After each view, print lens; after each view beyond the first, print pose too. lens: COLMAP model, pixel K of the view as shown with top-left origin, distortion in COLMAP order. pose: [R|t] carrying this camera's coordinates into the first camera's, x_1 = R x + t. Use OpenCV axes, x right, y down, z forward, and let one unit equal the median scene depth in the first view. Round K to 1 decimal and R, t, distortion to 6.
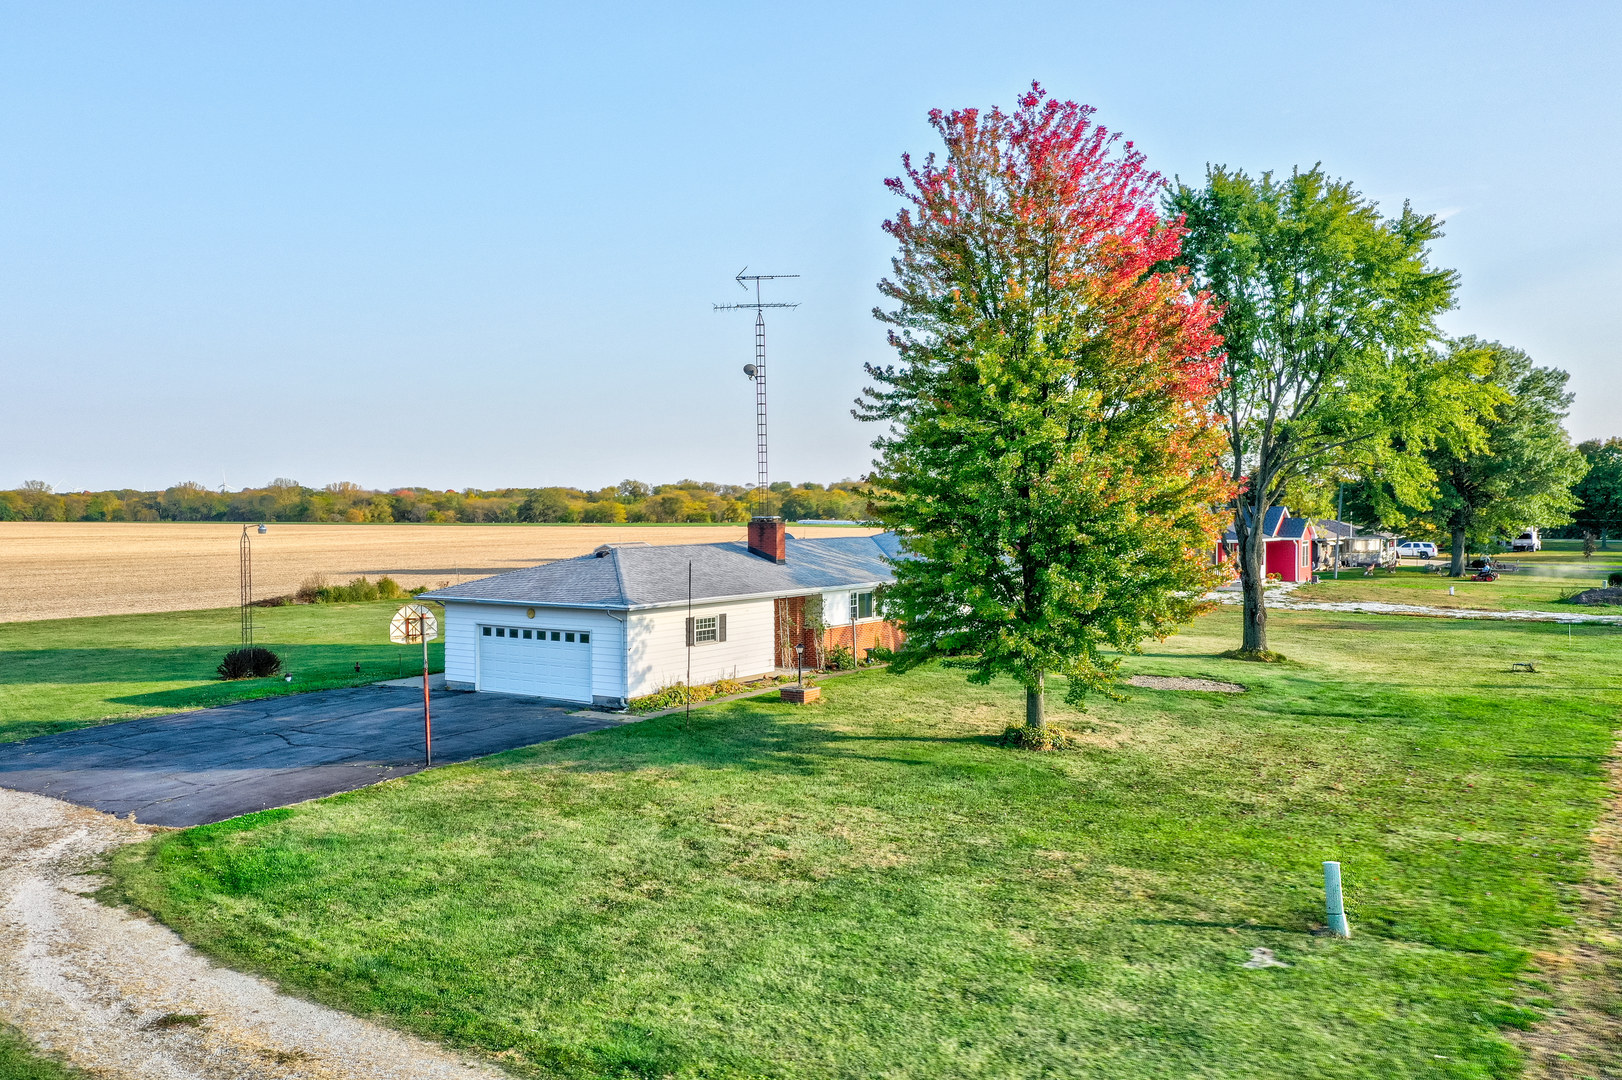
lens RADIAL K [[1329.3, 0, 811.0], [0, 1329.3, 540.0], [0, 0, 1]] dist [0.007372, 0.003742]
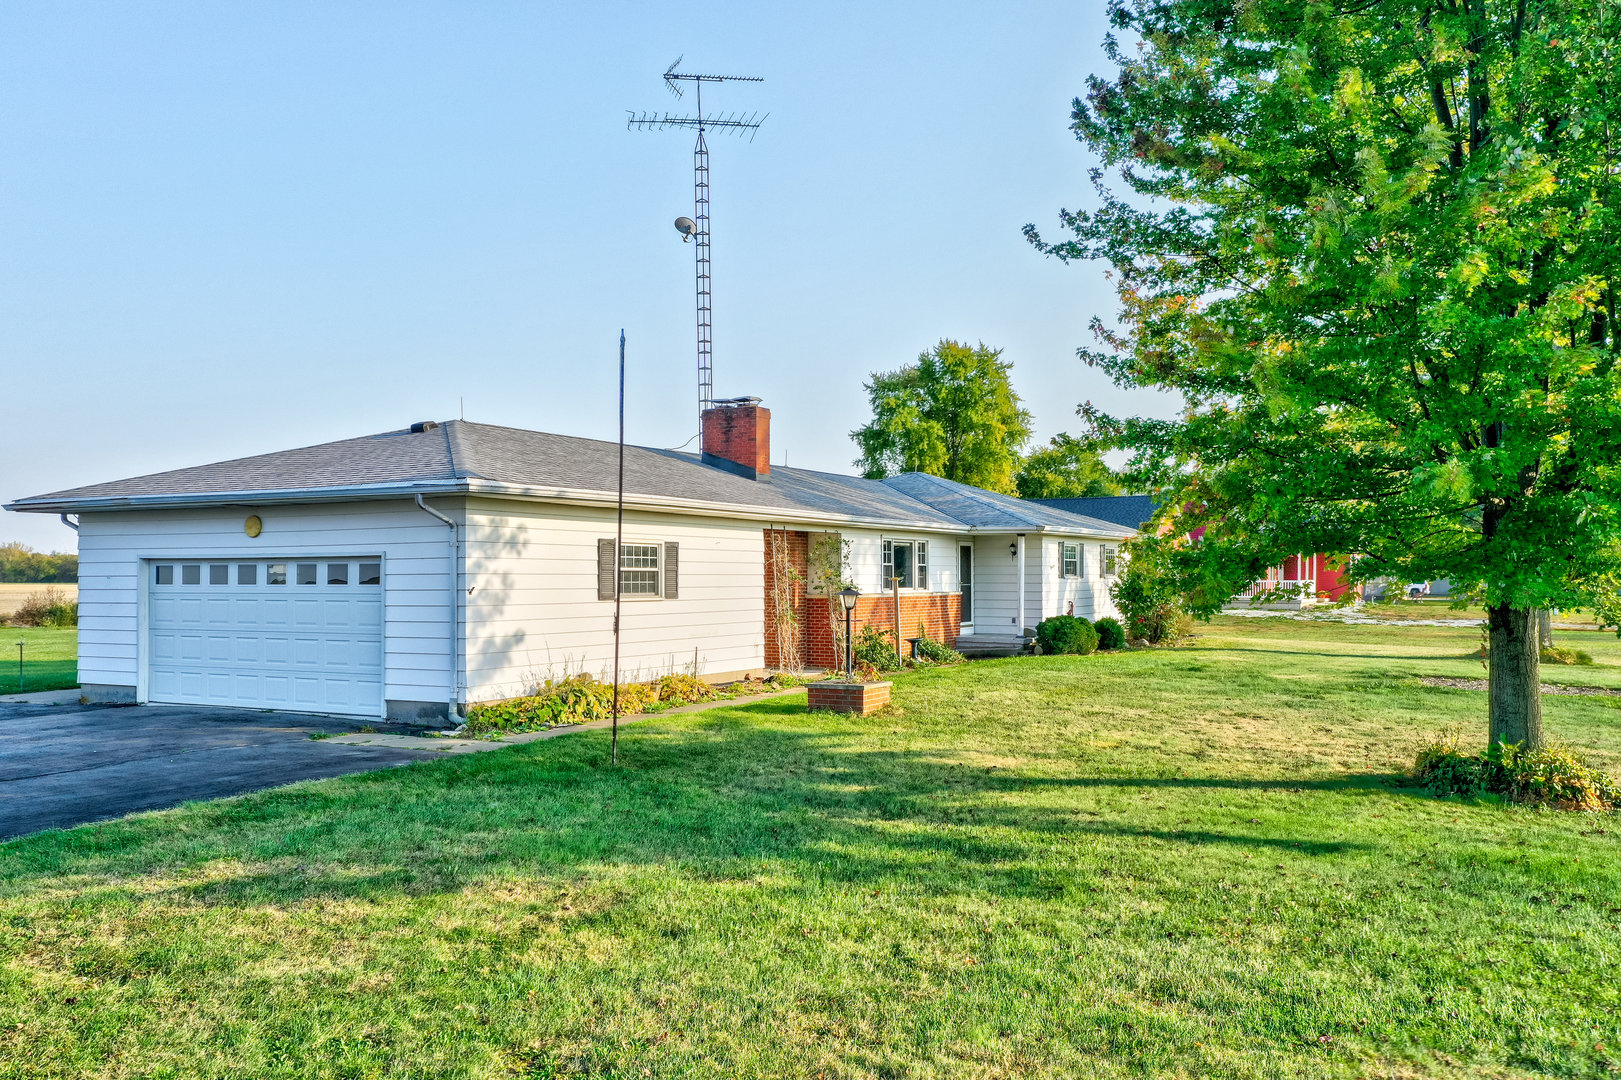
lens RADIAL K [[1367.9, 0, 810.5], [0, 1367.9, 540.0], [0, 0, 1]] dist [0.009883, 0.009554]
pose [[0.996592, 0.000127, 0.082492, -0.062012], [0.003923, 0.998795, -0.048930, 0.086793], [-0.082399, 0.049086, 0.995390, 0.537488]]
